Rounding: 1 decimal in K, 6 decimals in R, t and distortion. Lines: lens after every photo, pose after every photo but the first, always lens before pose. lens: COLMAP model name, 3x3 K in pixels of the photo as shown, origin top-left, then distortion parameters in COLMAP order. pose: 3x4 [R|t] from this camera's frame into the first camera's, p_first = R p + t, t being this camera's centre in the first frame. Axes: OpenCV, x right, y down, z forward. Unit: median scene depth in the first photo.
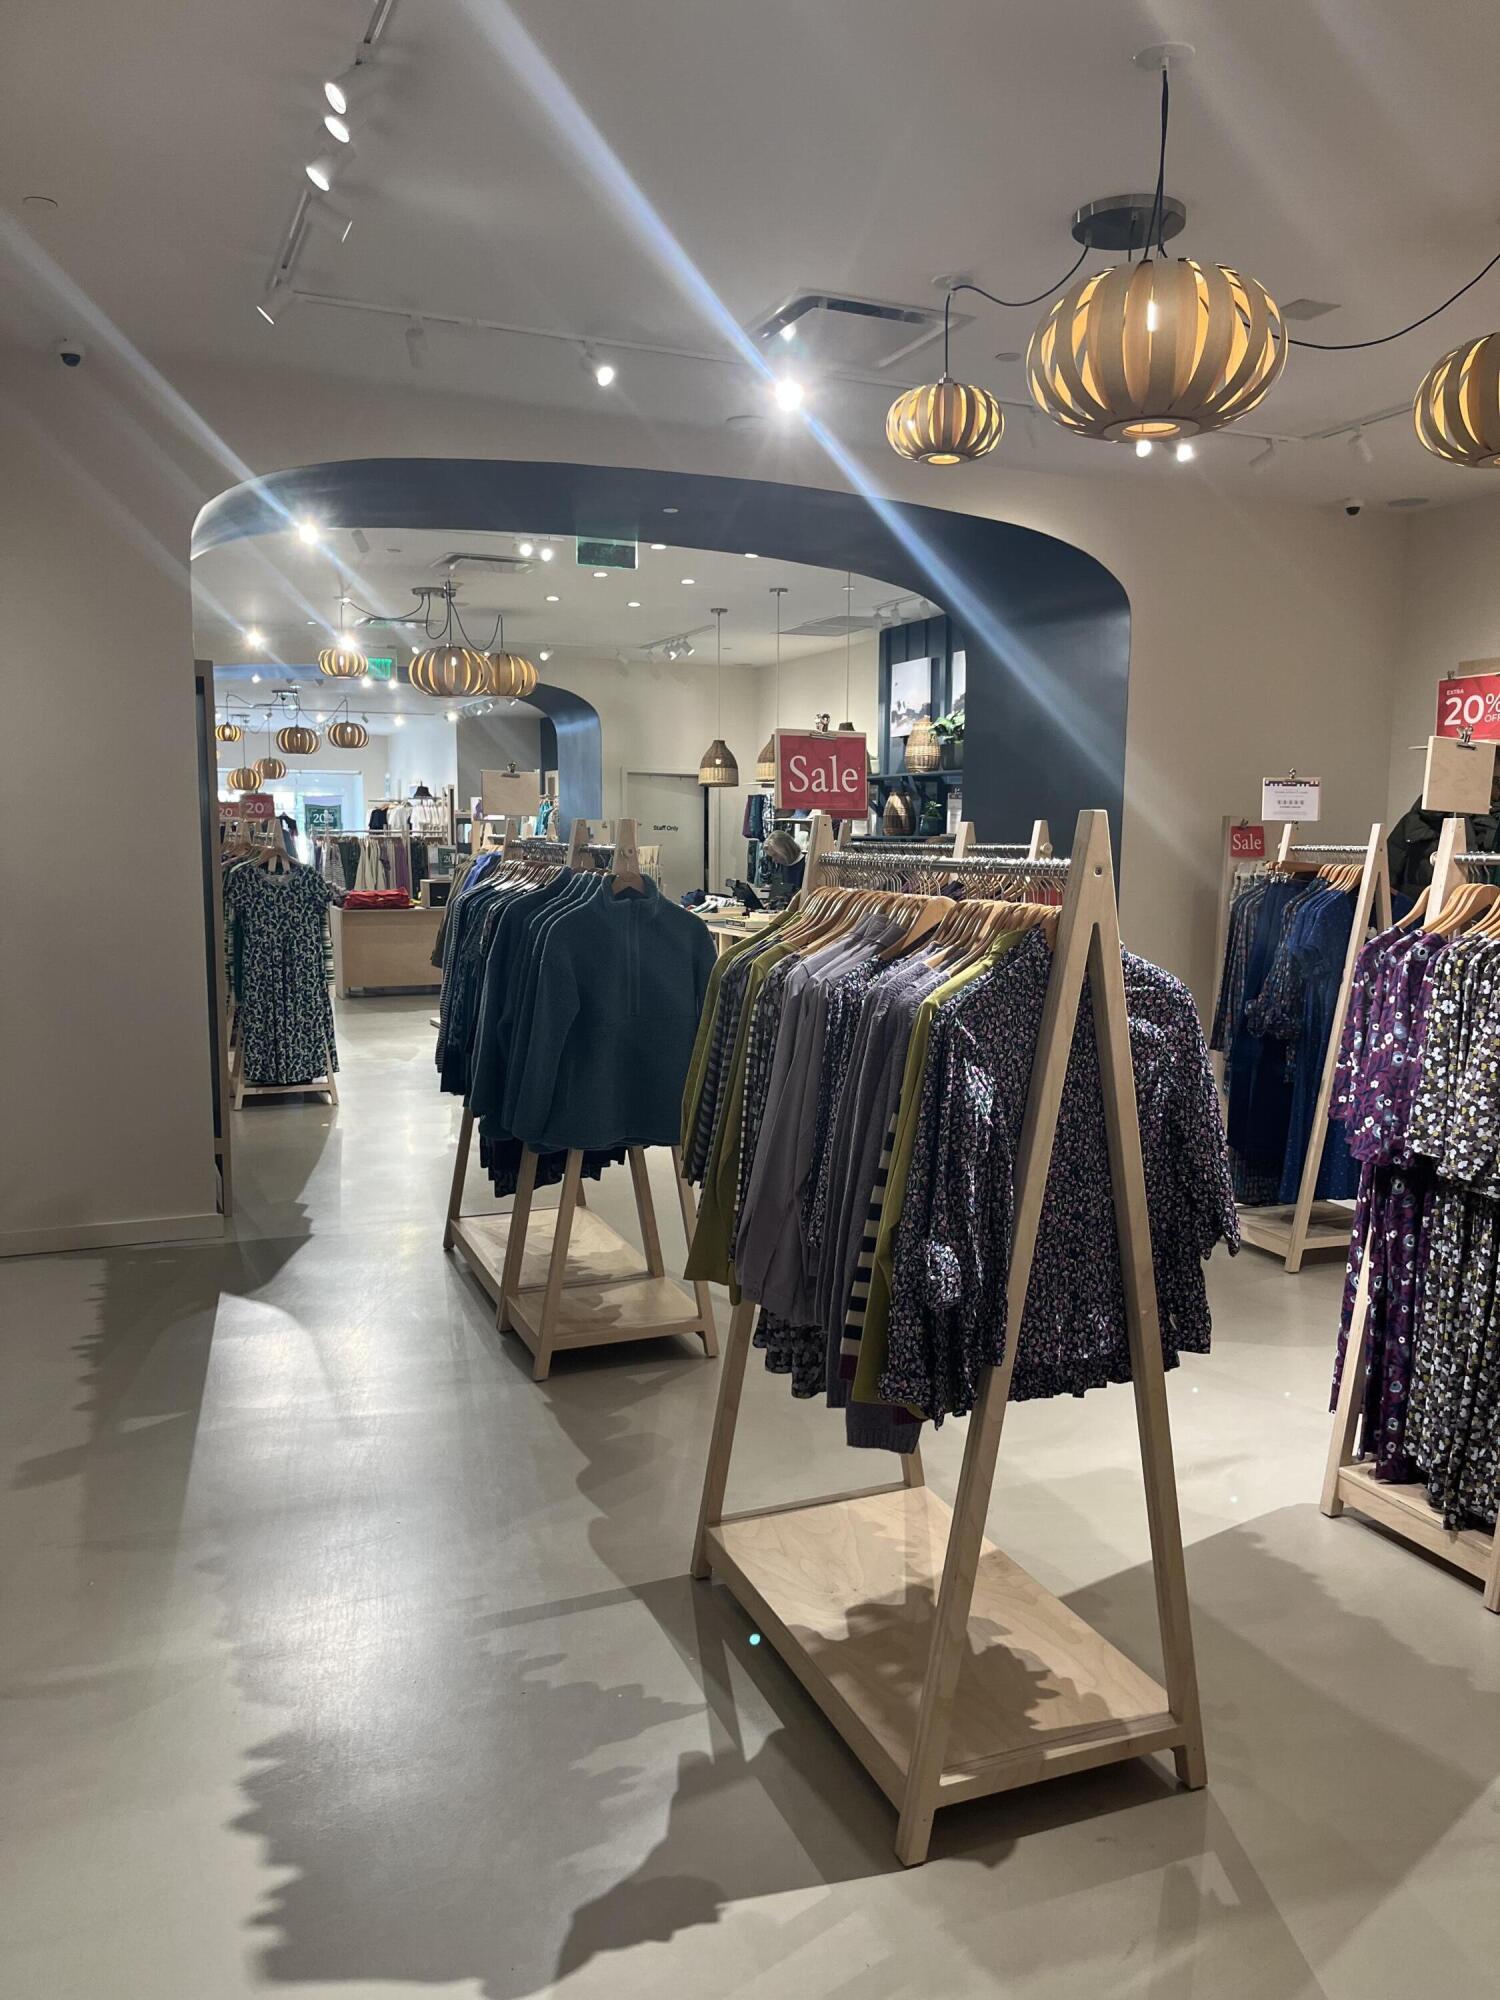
lens RADIAL K [[1518.0, 0, 750.0], [0, 1518.0, 1000.0], [0, 0, 1]] dist [0.027082, -0.004681]
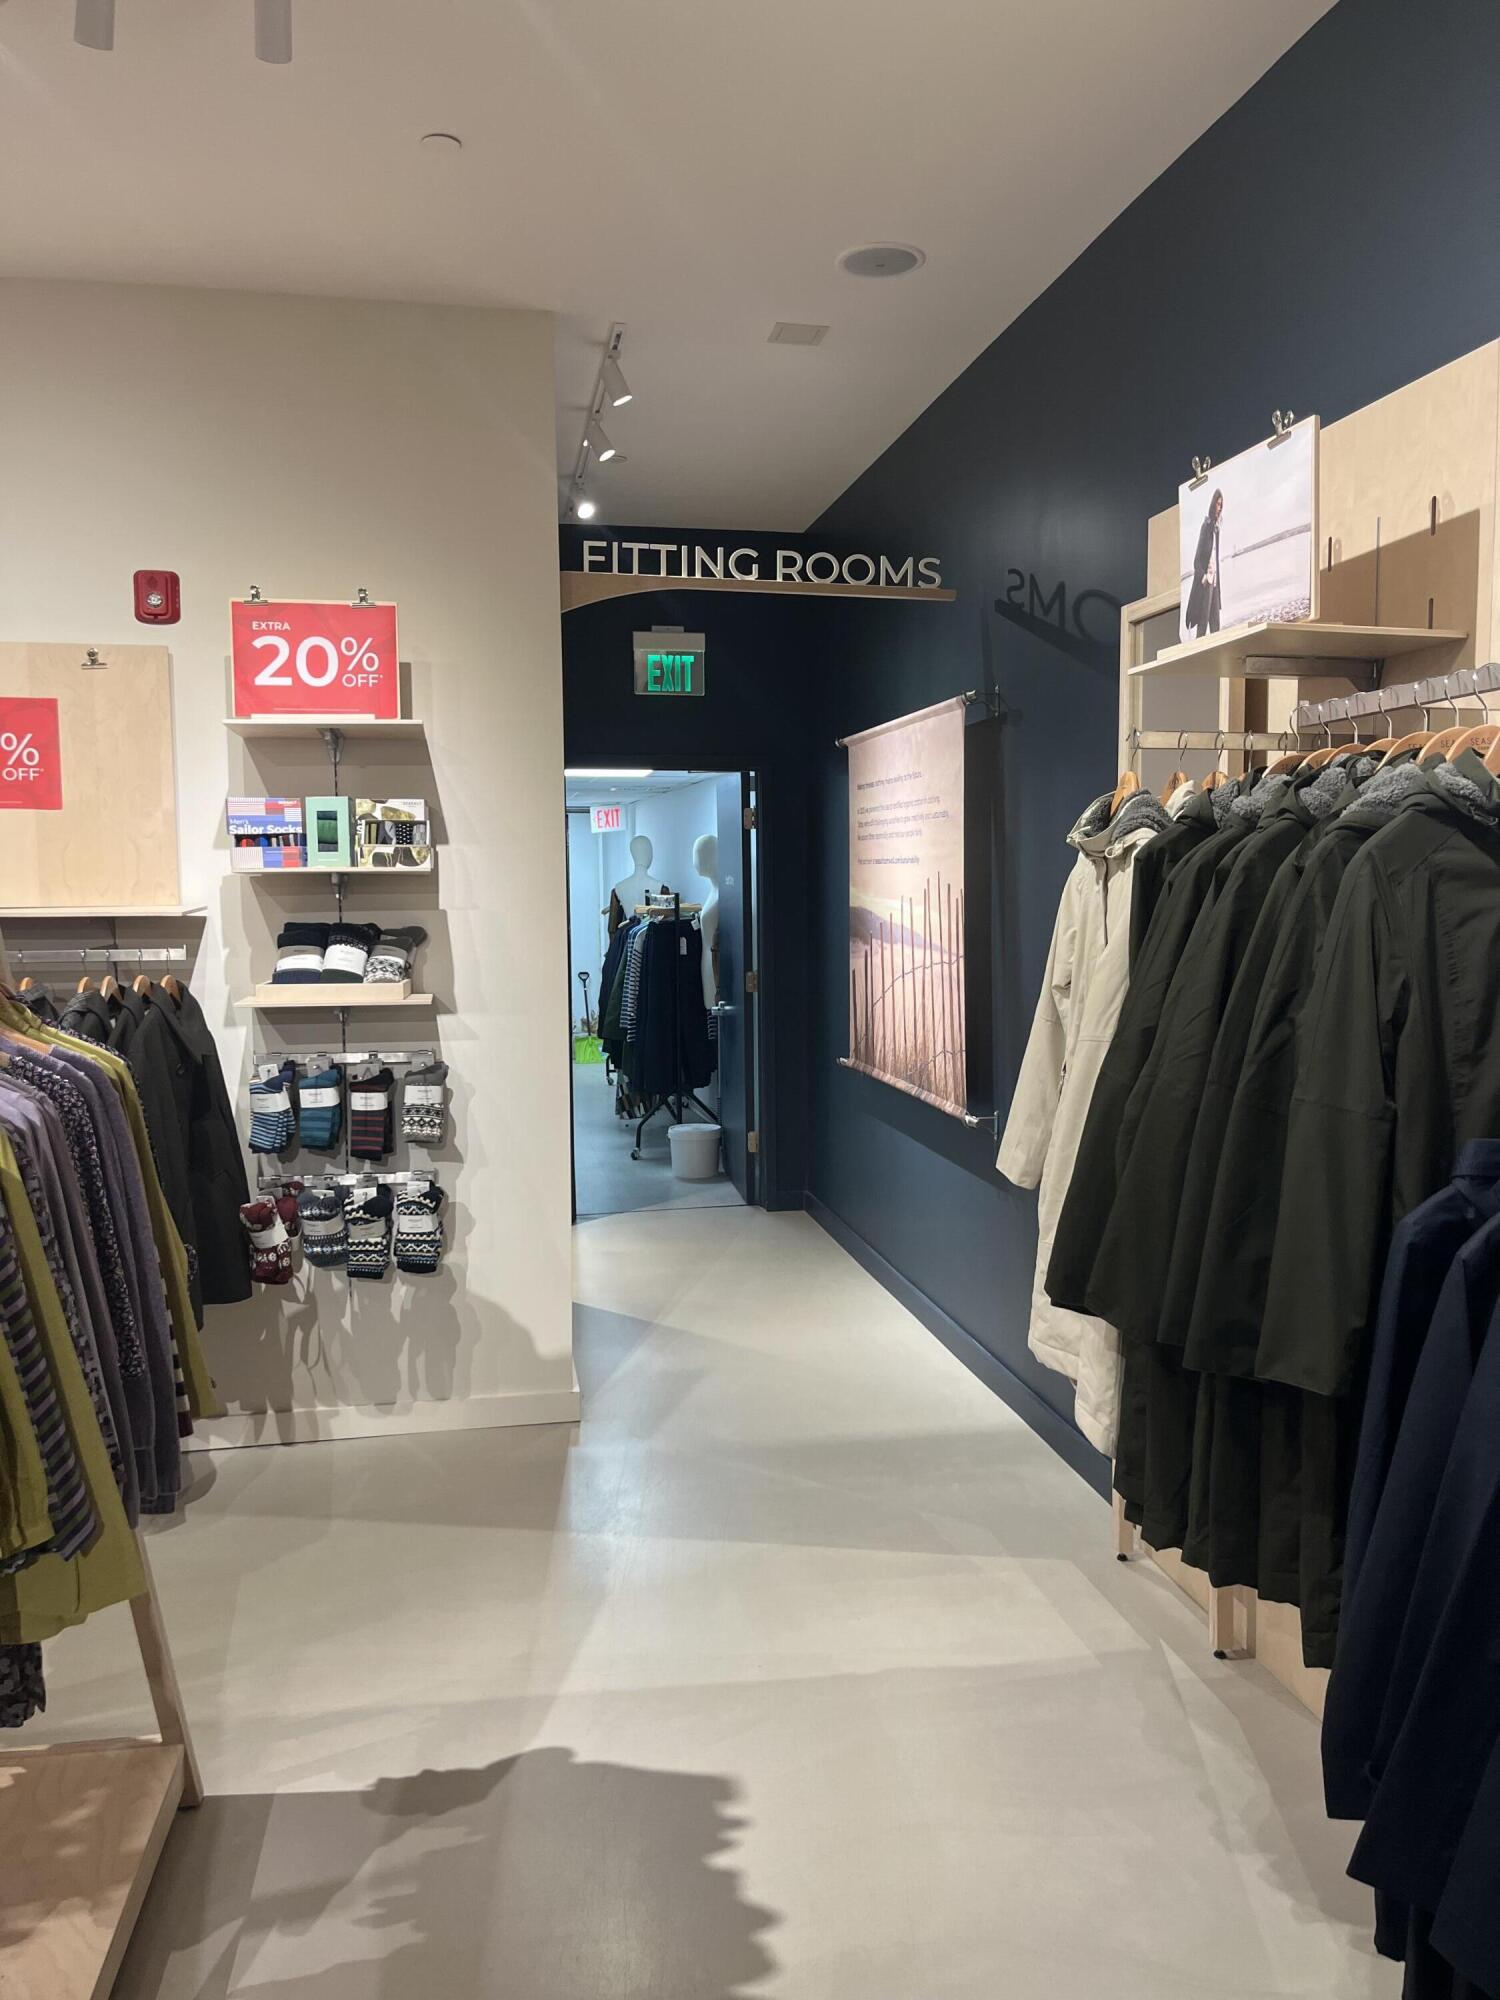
lens RADIAL K [[1518.0, 0, 750.0], [0, 1518.0, 1000.0], [0, 0, 1]] dist [0.027082, -0.004681]
pose [[-0.974685, -0.011418, 0.223289, -0.562963], [0.033811, 0.979682, 0.197686, -0.243047], [-0.221010, 0.200231, -0.954496, 1.922089]]
